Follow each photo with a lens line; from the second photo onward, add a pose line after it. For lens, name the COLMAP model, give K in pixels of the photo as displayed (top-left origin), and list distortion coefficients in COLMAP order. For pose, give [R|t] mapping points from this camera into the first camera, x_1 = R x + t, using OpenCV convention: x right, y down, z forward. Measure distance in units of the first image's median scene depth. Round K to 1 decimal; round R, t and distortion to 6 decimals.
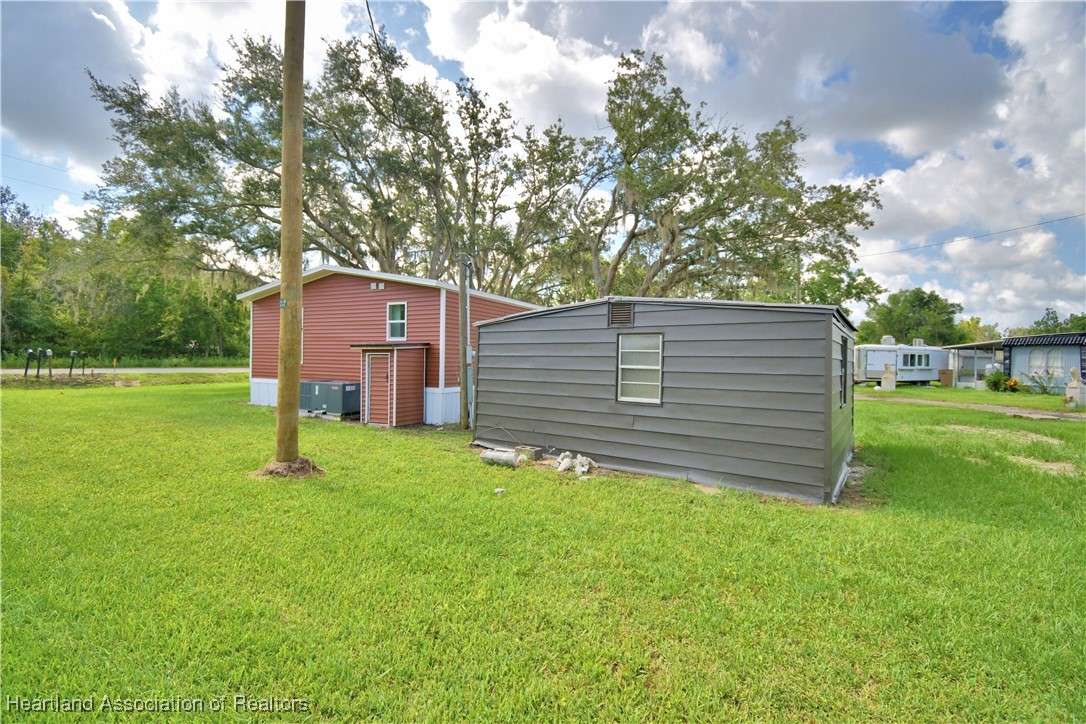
lens RADIAL K [[474.8, 0, 539.4], [0, 474.8, 362.3], [0, 0, 1]] dist [0.022191, -0.026243]
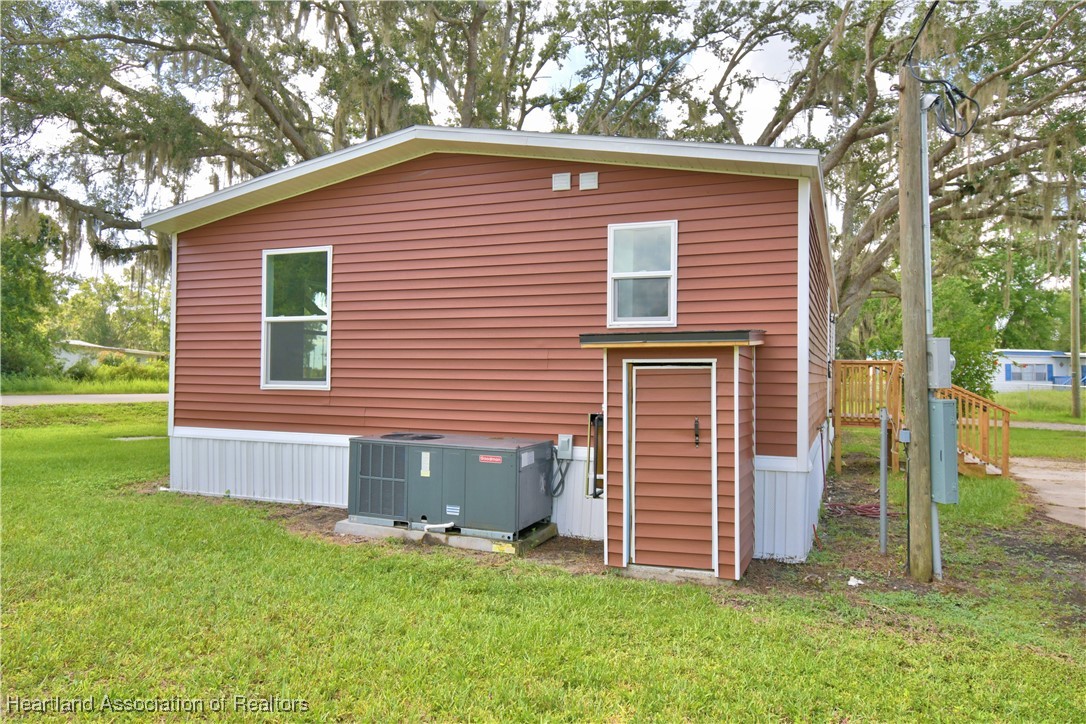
lens RADIAL K [[760.1, 0, 543.0], [0, 760.1, 362.0], [0, 0, 1]] dist [-0.000902, -0.001232]
pose [[0.997479, -0.002348, 0.070923, -0.409805], [0.004140, 0.999676, -0.025121, -0.003471], [-0.070841, 0.025352, 0.997165, 0.413532]]
